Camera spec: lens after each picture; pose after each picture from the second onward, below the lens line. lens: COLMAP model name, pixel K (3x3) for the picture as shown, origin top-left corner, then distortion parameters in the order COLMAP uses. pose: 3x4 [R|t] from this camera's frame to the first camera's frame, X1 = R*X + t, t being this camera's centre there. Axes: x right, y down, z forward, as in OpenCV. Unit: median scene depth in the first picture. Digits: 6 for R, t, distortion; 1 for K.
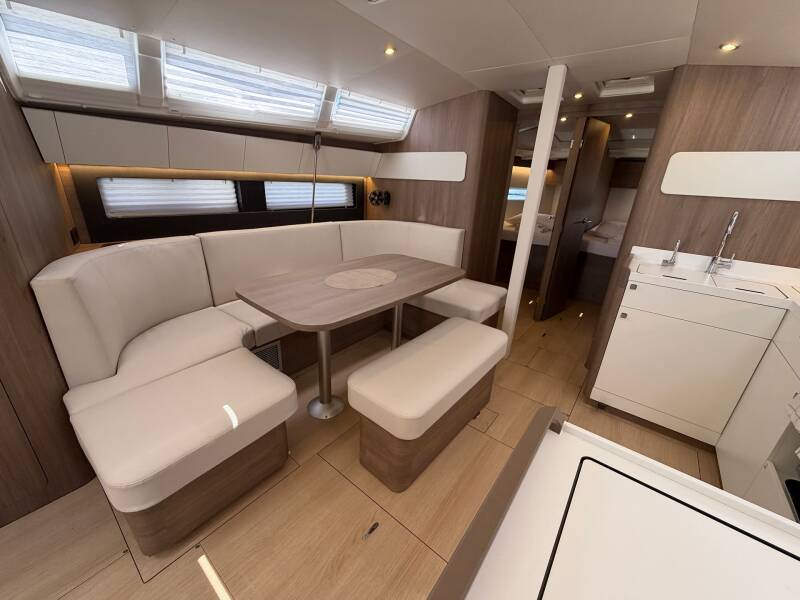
lens RADIAL K [[319.6, 0, 397.4], [0, 319.6, 299.7], [0, 0, 1]] dist [-0.000826, -0.001133]
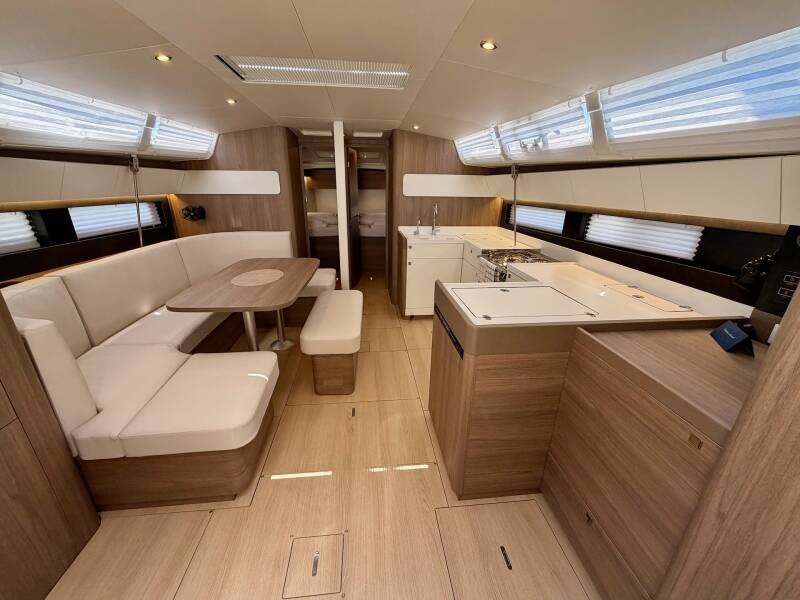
lens RADIAL K [[319.6, 0, 399.9], [0, 319.6, 298.8], [0, 0, 1]] dist [-0.000826, -0.001133]
pose [[0.710267, -0.271764, 0.649357, -0.459695], [0.271346, 0.956882, 0.103668, 0.029325], [-0.649532, 0.102568, 0.753385, -0.260624]]
